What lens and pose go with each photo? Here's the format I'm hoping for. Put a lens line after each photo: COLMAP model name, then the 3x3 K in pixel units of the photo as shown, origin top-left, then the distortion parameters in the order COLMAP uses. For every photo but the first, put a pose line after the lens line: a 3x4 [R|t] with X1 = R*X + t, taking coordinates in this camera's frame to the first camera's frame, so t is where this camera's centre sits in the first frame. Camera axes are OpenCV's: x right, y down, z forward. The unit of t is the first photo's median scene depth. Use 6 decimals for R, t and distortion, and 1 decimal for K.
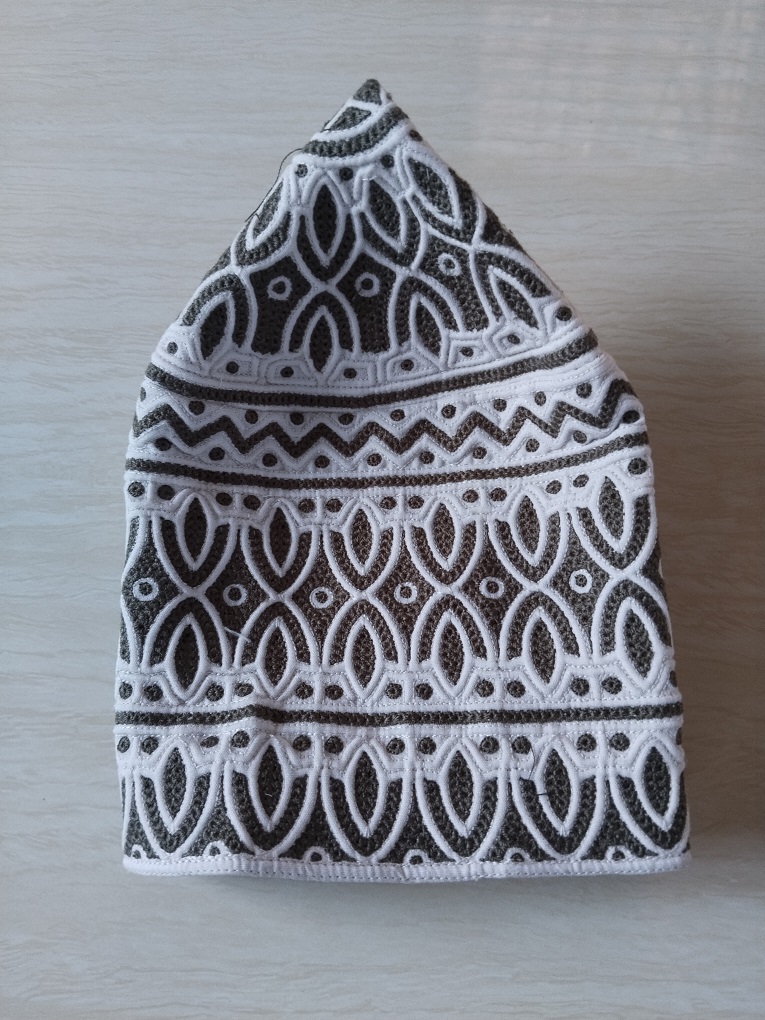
lens RADIAL K [[862.6, 0, 379.6], [0, 862.6, 512.0], [0, 0, 1]] dist [-0.029973, 0.010288]
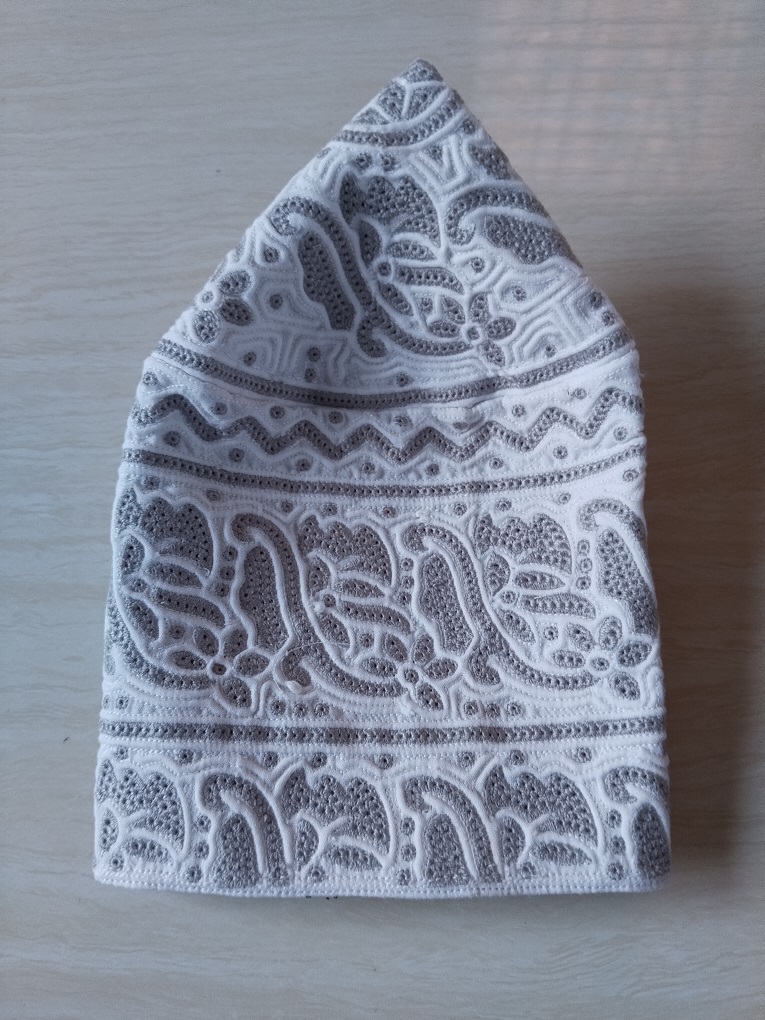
lens RADIAL K [[862.6, 0, 379.6], [0, 862.6, 512.0], [0, 0, 1]] dist [-0.029973, 0.010288]
pose [[0.996732, -0.062956, 0.050612, -0.492416], [0.064396, 0.997550, -0.027338, 0.031468], [-0.048767, 0.030508, 0.998344, 0.039048]]
